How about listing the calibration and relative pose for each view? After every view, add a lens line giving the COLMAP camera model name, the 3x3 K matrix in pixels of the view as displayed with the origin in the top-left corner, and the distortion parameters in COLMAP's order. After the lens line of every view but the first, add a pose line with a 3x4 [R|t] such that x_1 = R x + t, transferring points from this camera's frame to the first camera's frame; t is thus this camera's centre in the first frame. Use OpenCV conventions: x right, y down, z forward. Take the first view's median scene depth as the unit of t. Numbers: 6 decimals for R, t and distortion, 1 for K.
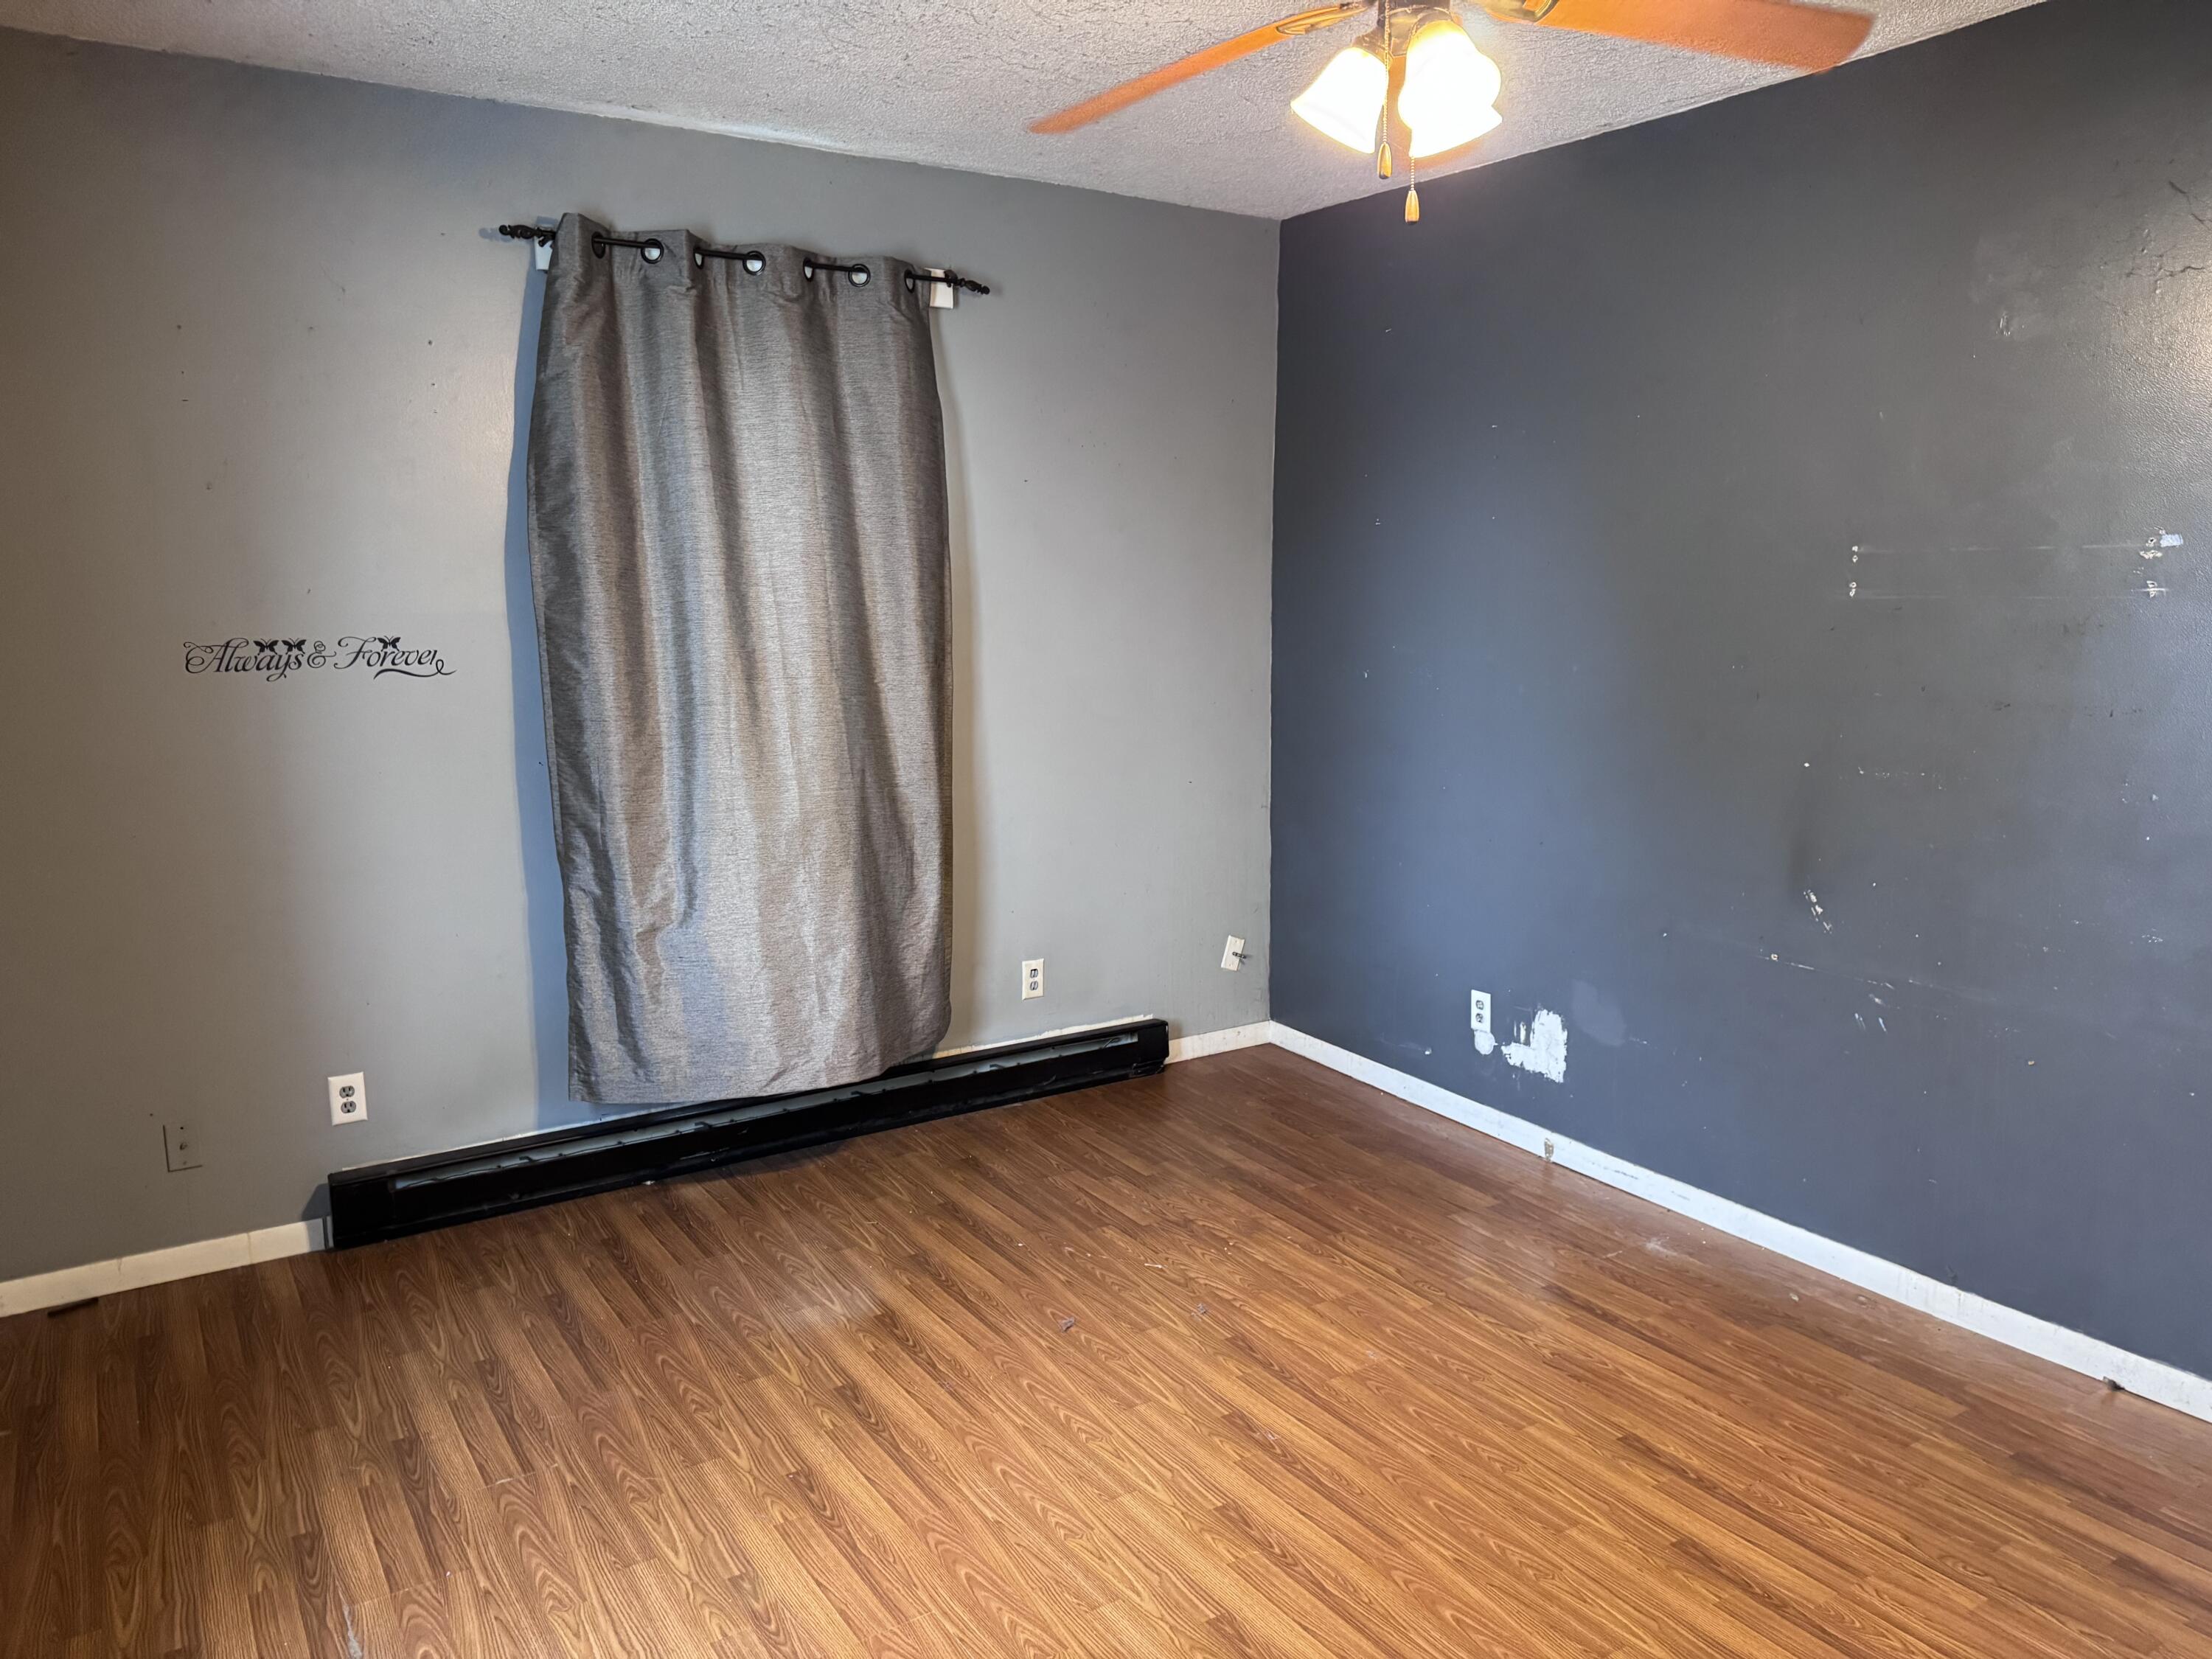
lens RADIAL K [[1536.0, 0, 1103.4], [0, 1536.0, 832.8], [0, 0, 1]] dist [0.112935, -0.162036]
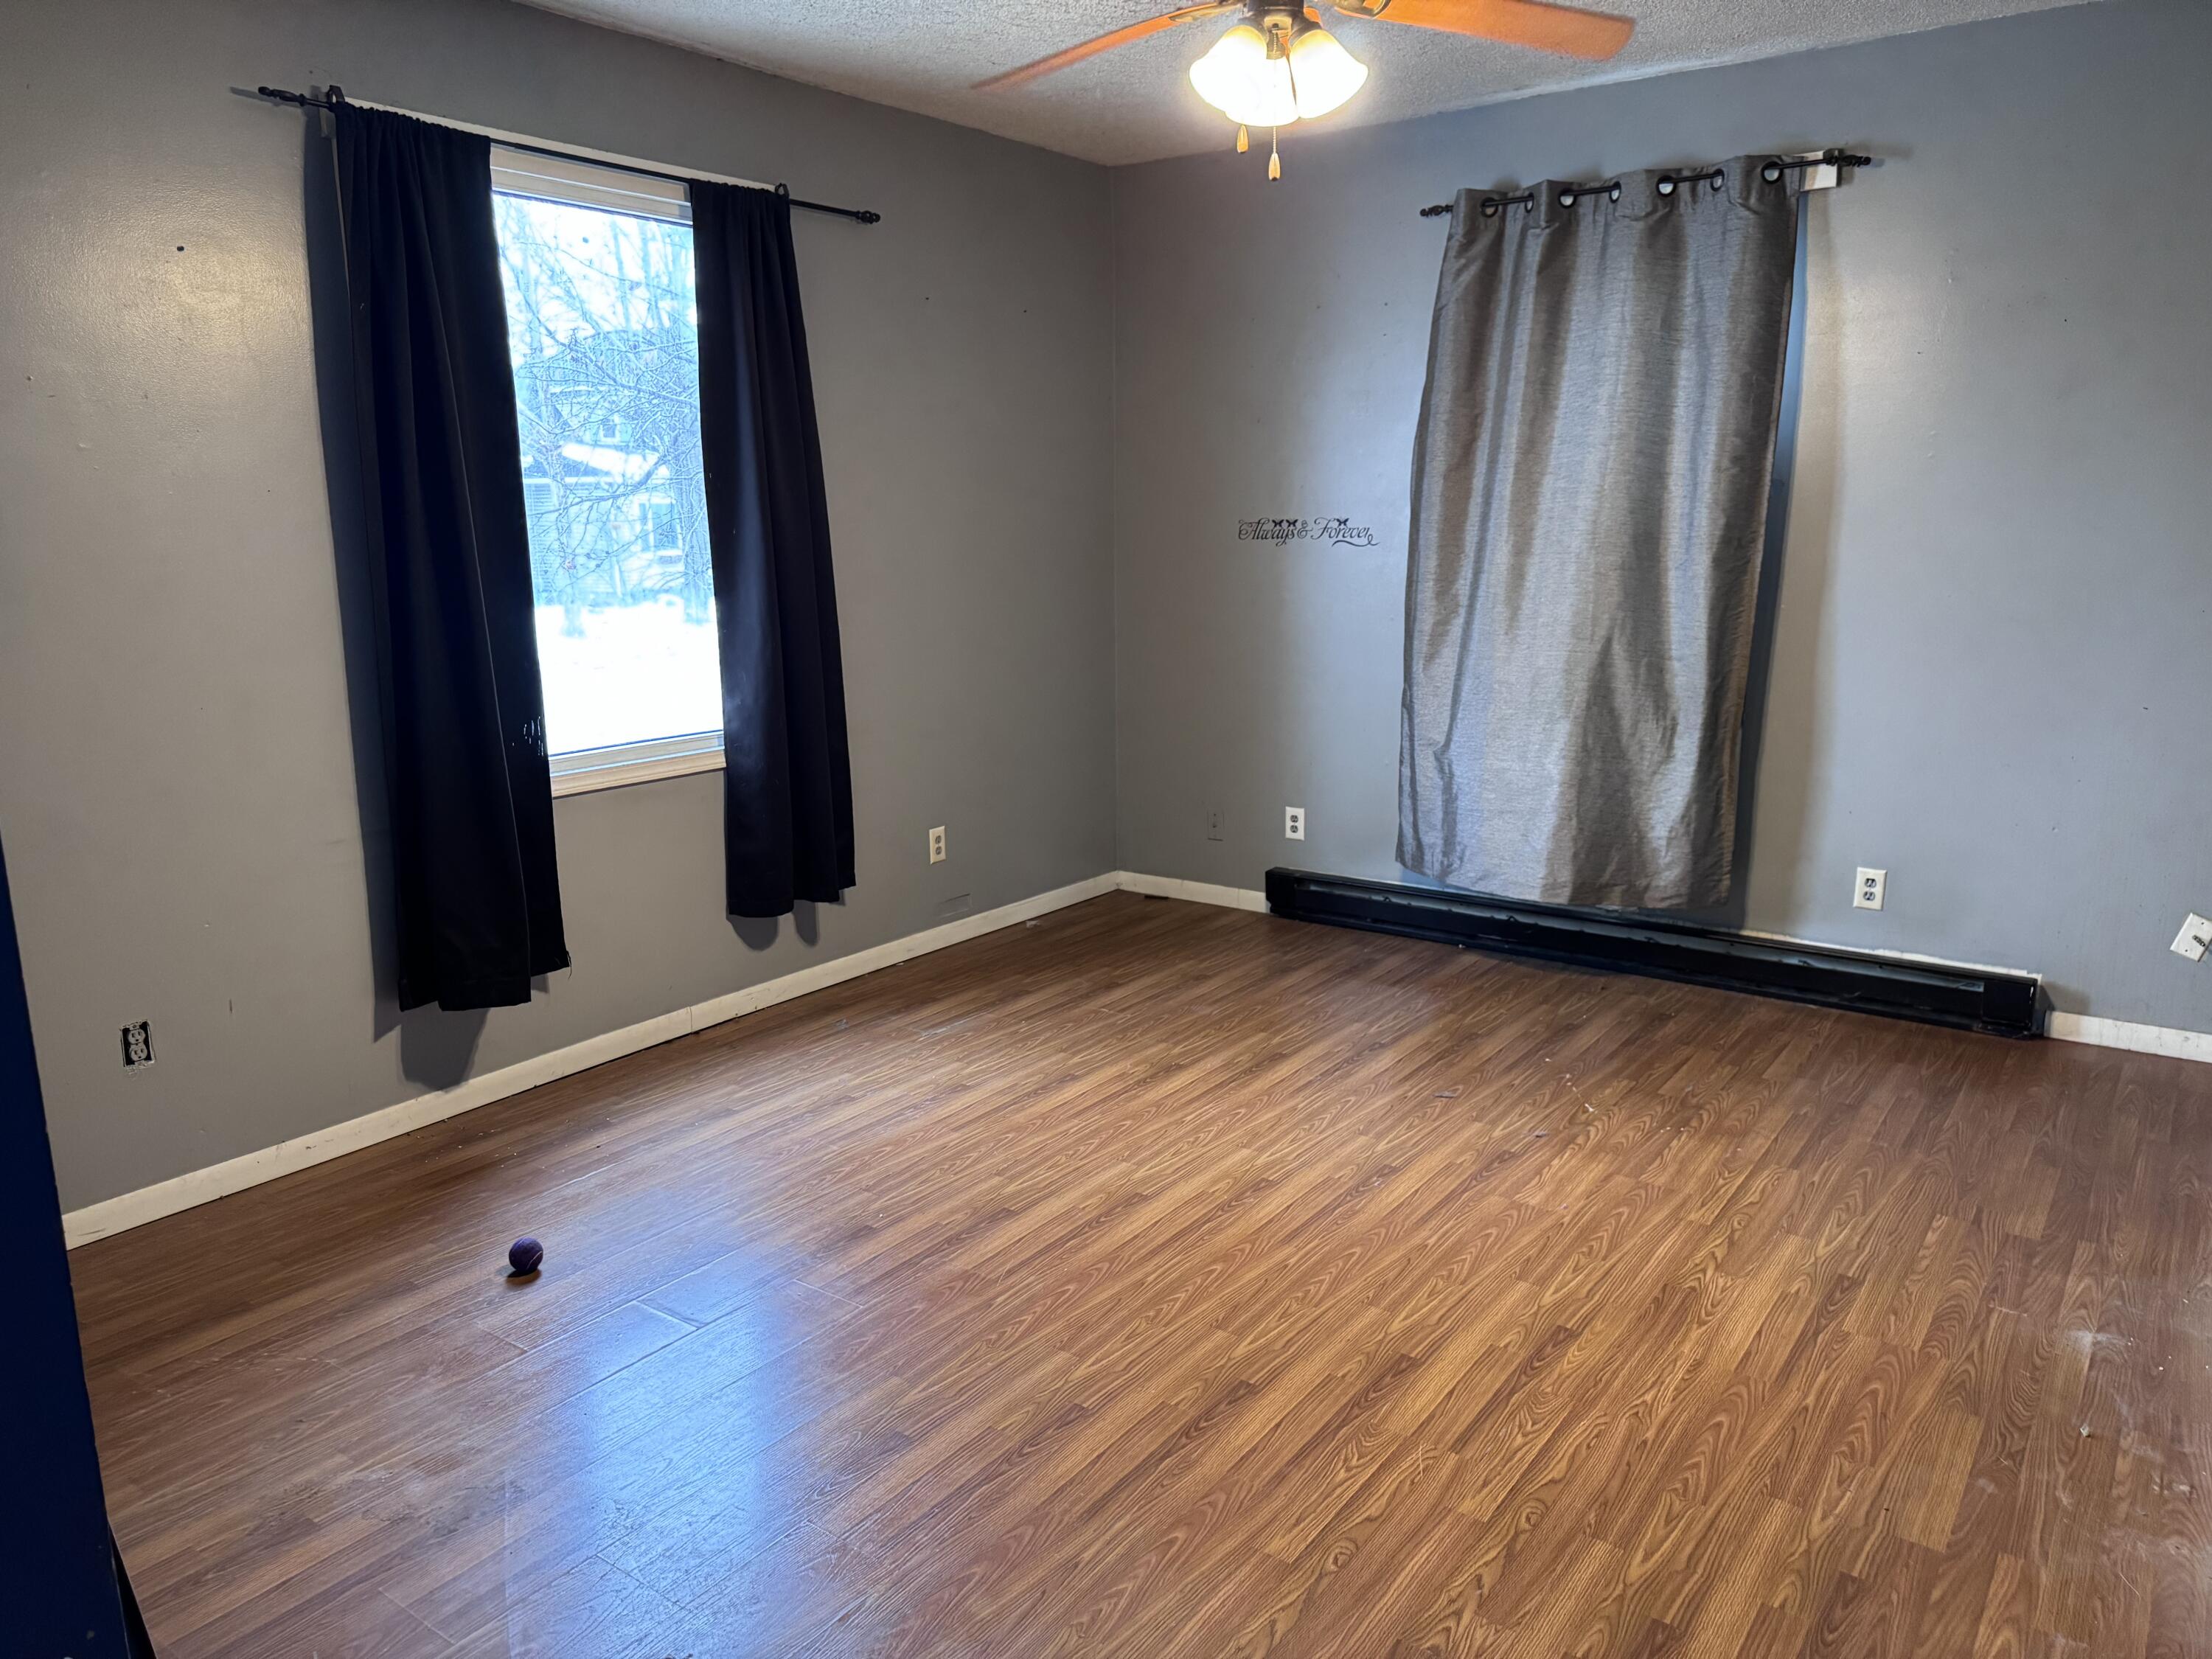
lens RADIAL K [[1536.0, 0, 1103.4], [0, 1536.0, 832.8], [0, 0, 1]] dist [0.112935, -0.162036]
pose [[0.364149, 0.193158, -0.911090, 0.763657], [-0.138574, 0.978605, 0.152085, -0.022906], [0.920974, 0.070872, 0.383124, 0.229265]]
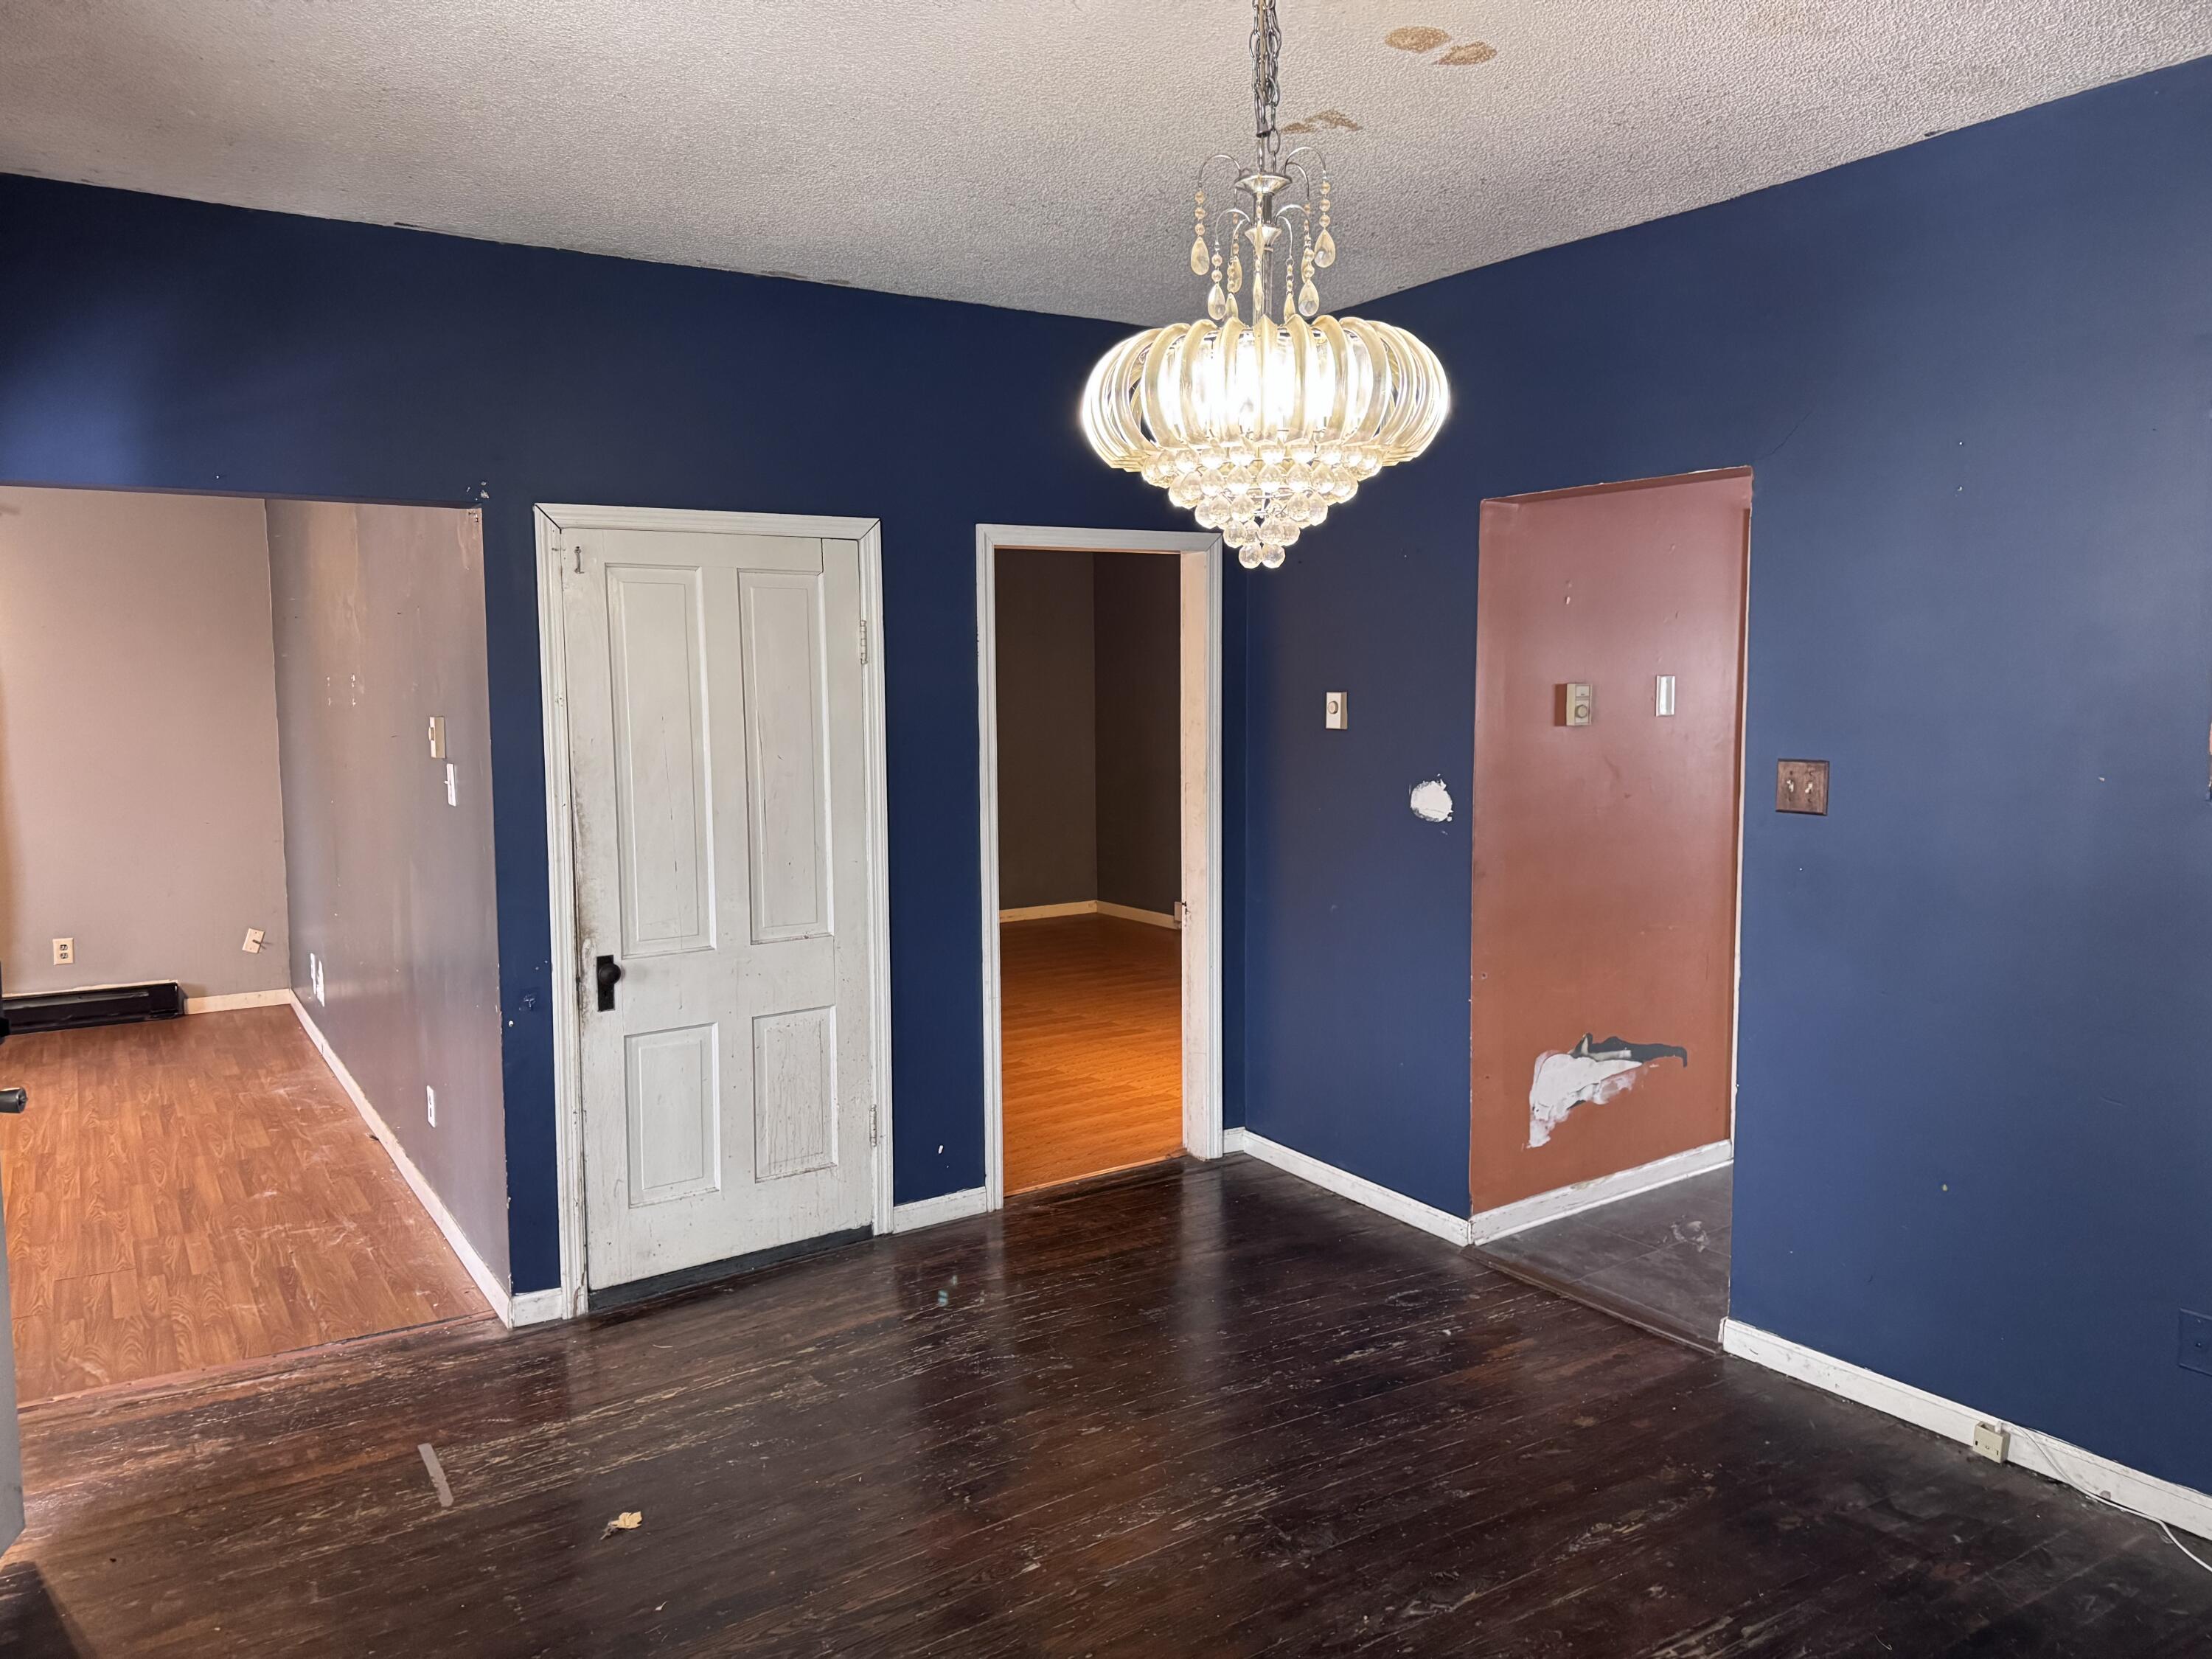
lens RADIAL K [[1556.0, 0, 1110.0], [0, 1556.0, 832.6], [0, 0, 1]] dist [-0.000124, 0.002274]
pose [[0.999881, 0.000976, 0.015385, 1.123513], [-0.000071, 0.998277, -0.058676, 0.079946], [-0.015415, 0.058668, 0.998159, -0.643552]]
